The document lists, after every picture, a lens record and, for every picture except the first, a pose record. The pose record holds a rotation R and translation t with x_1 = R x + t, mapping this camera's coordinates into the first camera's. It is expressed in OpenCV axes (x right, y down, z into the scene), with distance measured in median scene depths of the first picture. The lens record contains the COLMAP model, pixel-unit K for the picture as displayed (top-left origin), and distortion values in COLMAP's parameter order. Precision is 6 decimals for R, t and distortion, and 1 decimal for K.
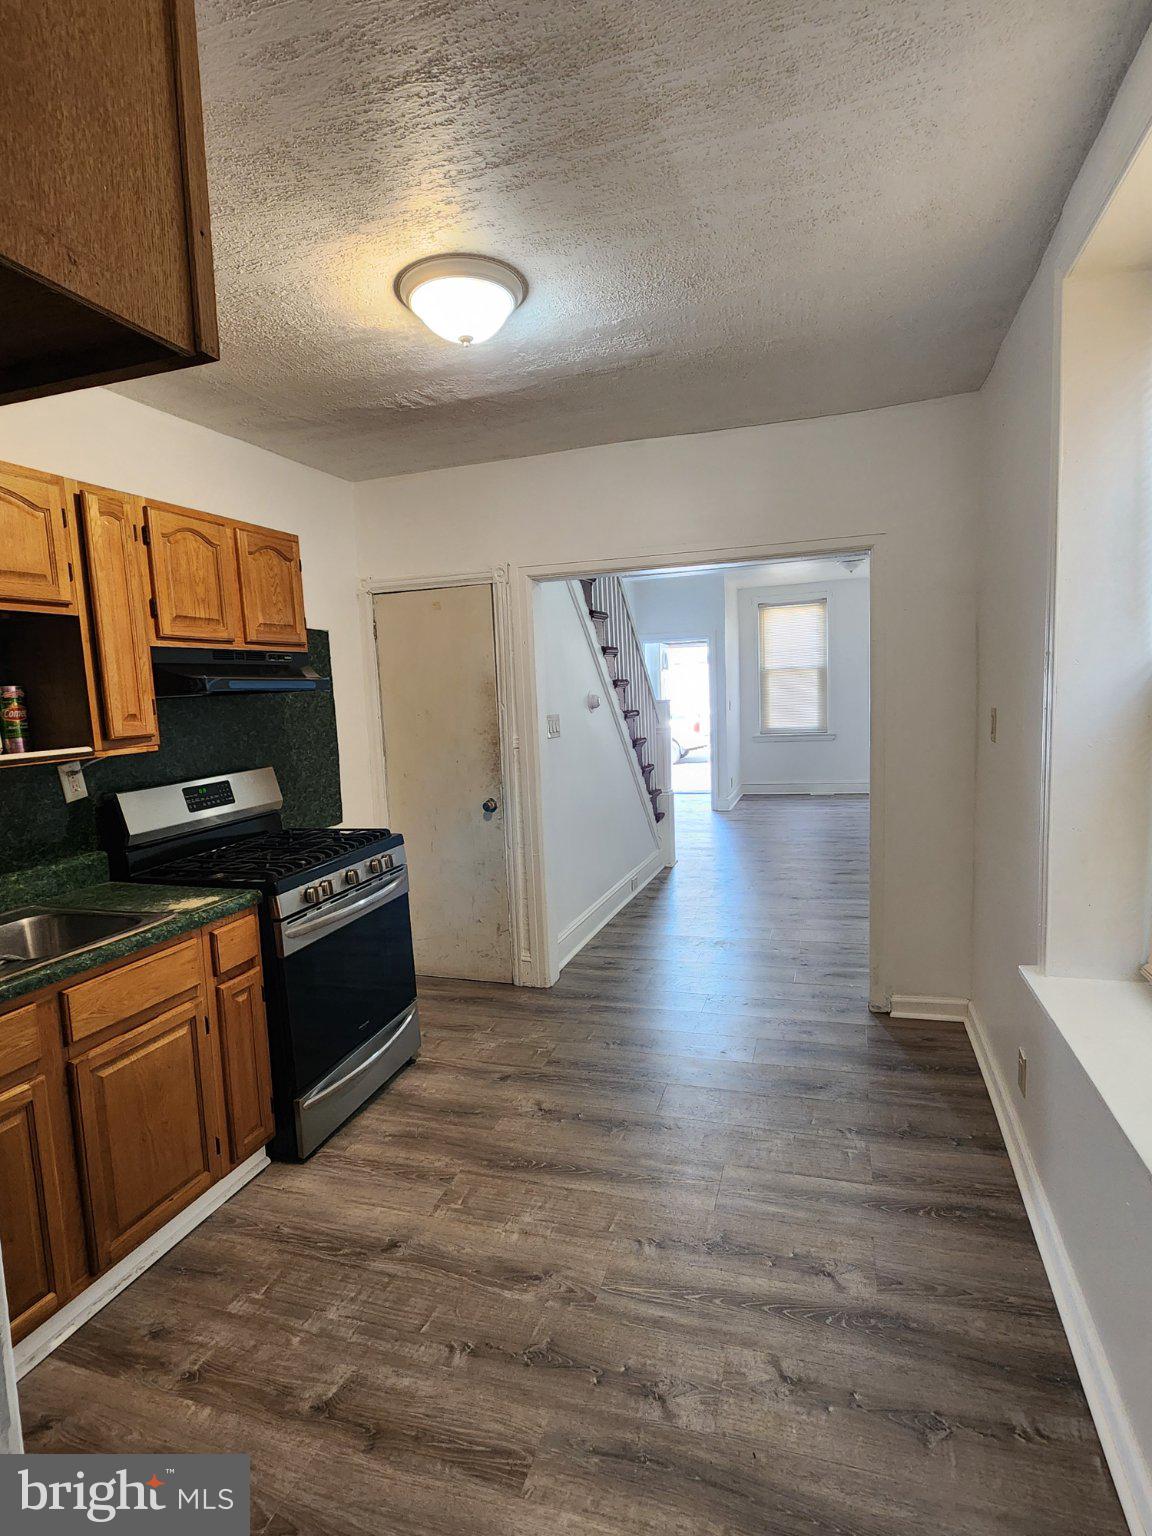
lens RADIAL K [[788.7, 0, 583.9], [0, 788.7, 768.6], [0, 0, 1]] dist [-0.000940, -0.000347]
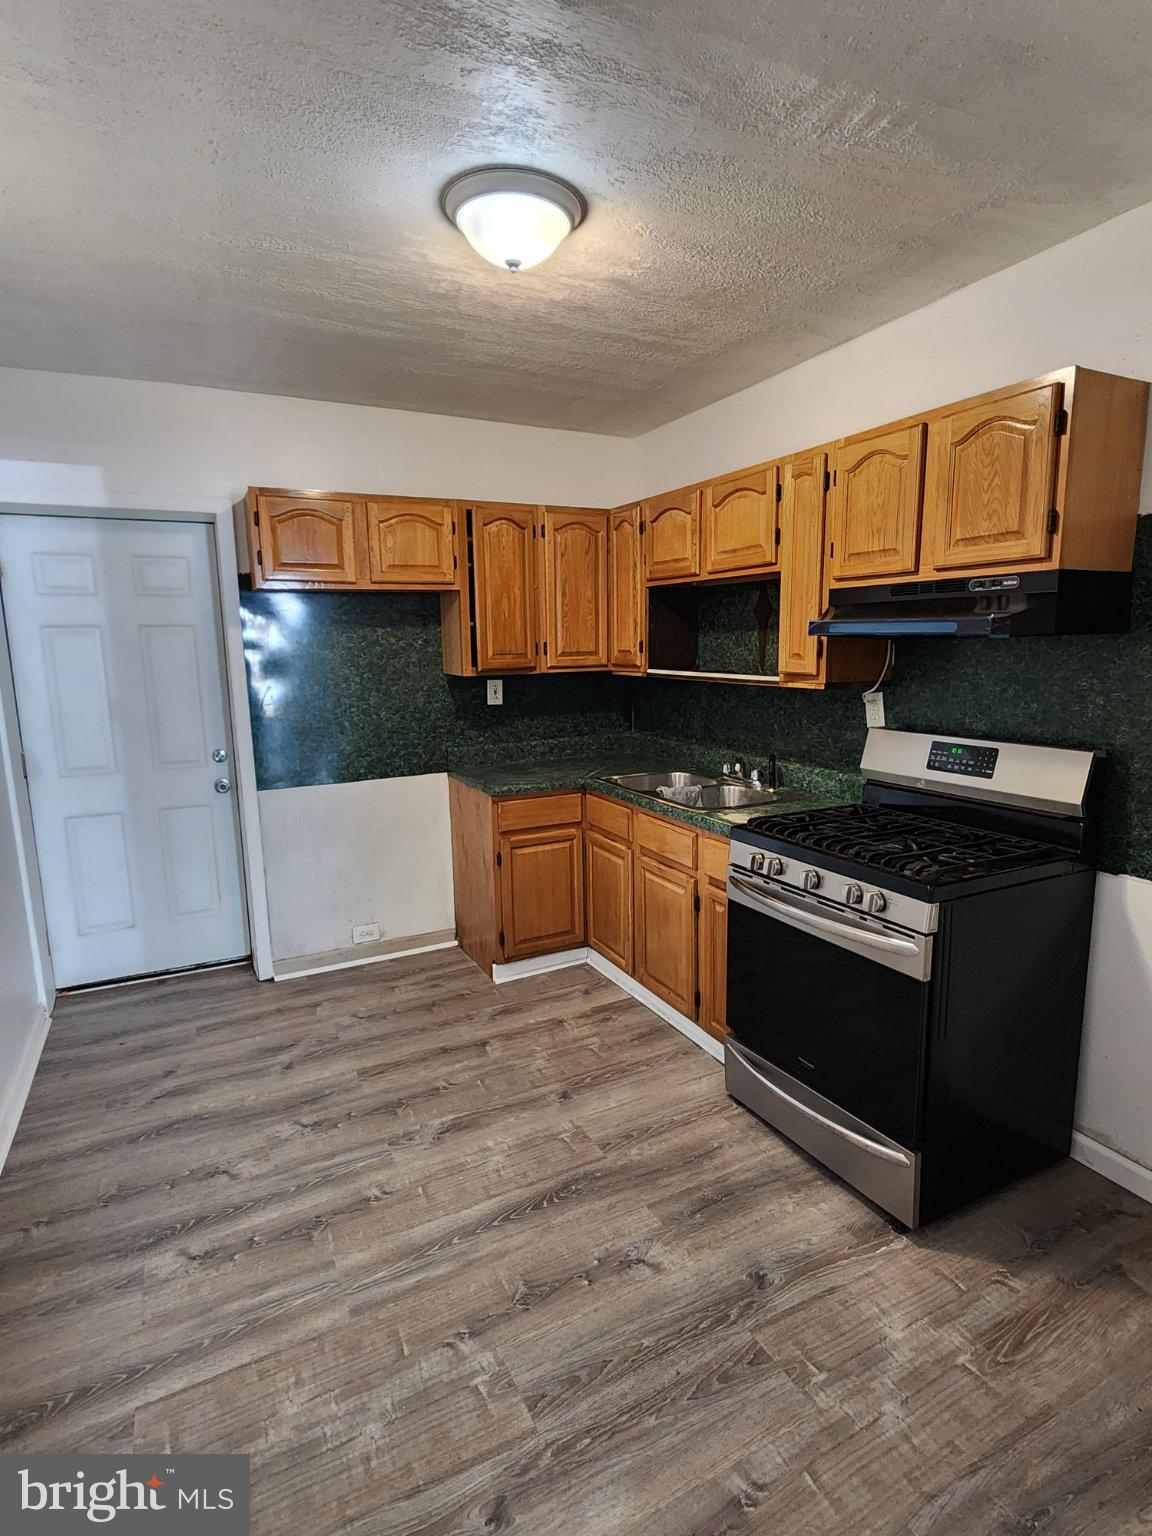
lens RADIAL K [[788.7, 0, 583.9], [0, 788.7, 768.6], [0, 0, 1]] dist [-0.000940, -0.000347]
pose [[-0.704059, 0.168343, -0.689899, 0.488284], [-0.027651, 0.964261, 0.263509, -0.213679], [0.709603, 0.204602, -0.674242, 1.691800]]
